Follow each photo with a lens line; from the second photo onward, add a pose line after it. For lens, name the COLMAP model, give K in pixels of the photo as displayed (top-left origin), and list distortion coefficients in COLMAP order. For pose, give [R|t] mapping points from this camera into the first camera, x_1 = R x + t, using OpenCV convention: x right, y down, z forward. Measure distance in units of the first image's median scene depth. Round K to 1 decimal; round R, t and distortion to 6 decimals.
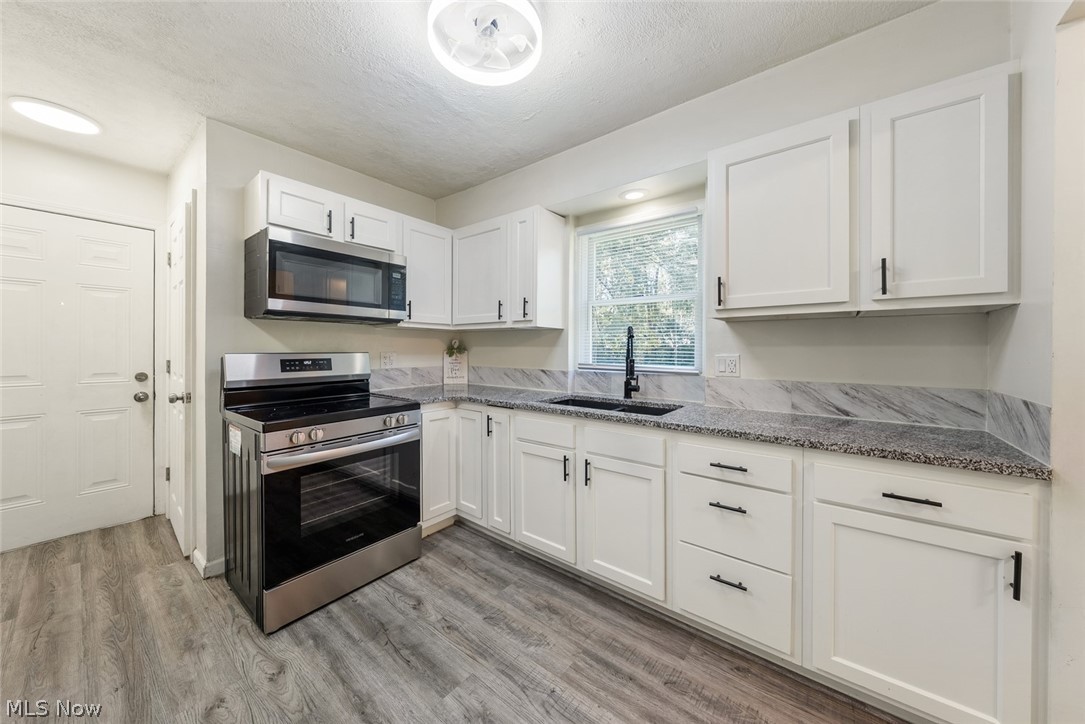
lens RADIAL K [[369.1, 0, 543.1], [0, 369.1, 352.2], [0, 0, 1]] dist [-0.000094, -0.000023]
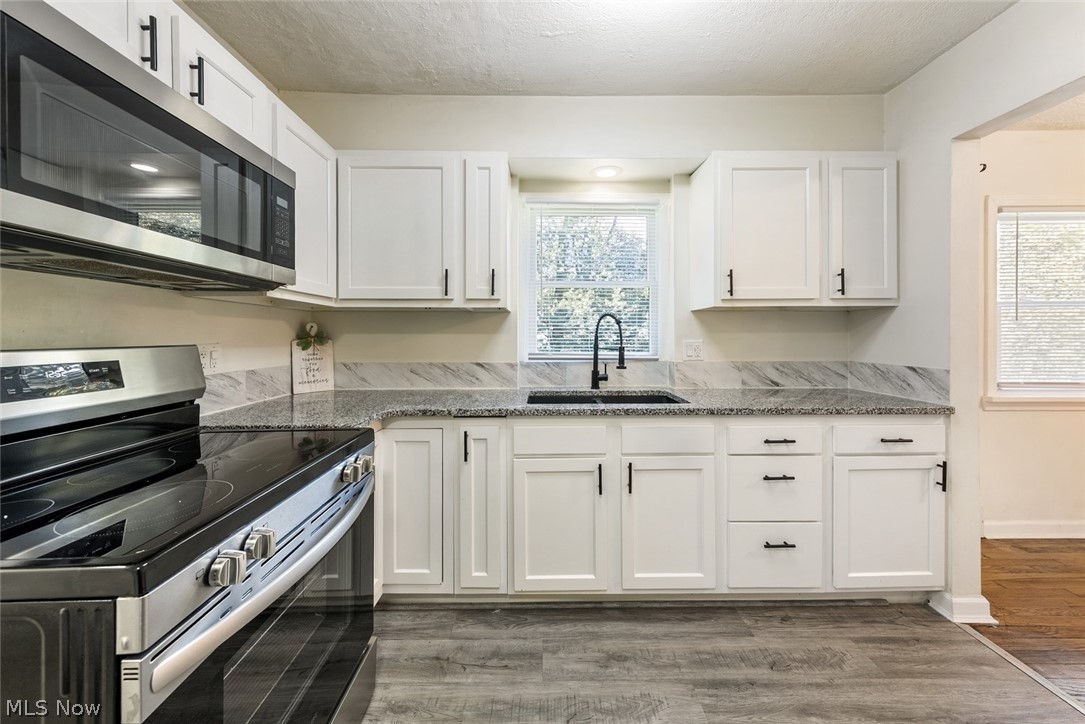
lens RADIAL K [[373.3, 0, 544.5], [0, 373.3, 339.6], [0, 0, 1]] dist [0.008515, 0.000113]
pose [[0.781210, -0.011110, 0.624170, -0.563540], [0.010414, 0.999934, 0.004764, -0.006294], [-0.624182, 0.002778, 0.781274, 0.419181]]
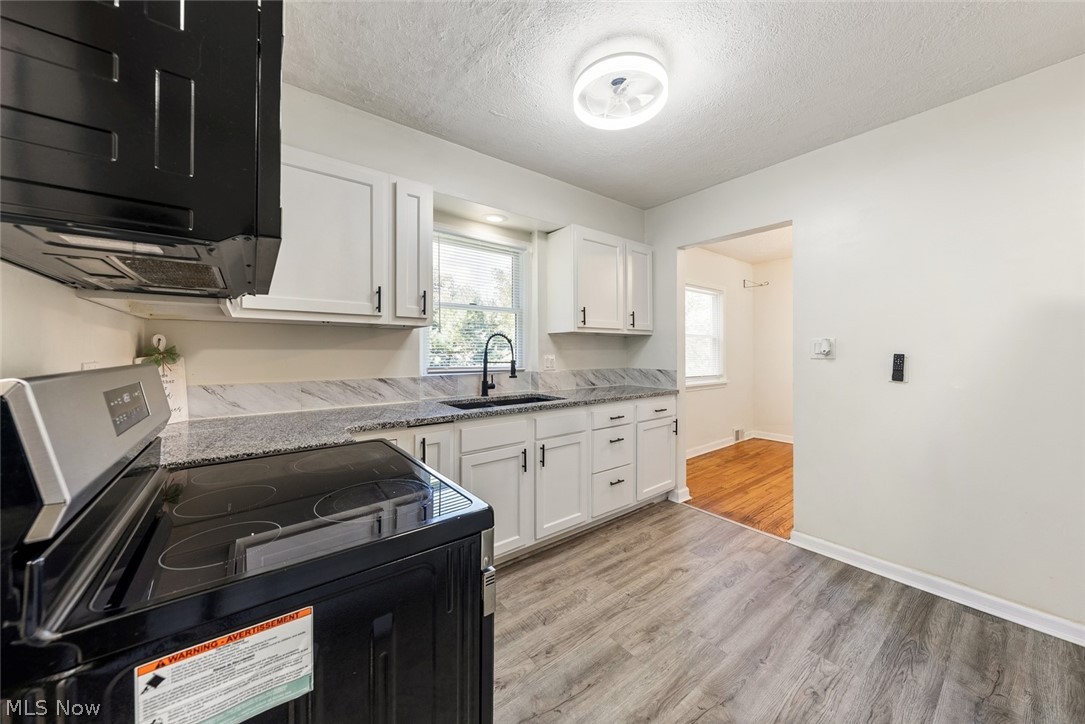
lens RADIAL K [[372.9, 0, 540.4], [0, 372.9, 355.8], [0, 0, 1]] dist [0.000119, 0.000122]
pose [[0.259712, -0.013669, 0.965589, -1.000879], [0.011799, 0.999870, 0.010981, -0.009385], [-0.965614, 0.008541, 0.259840, 0.665861]]
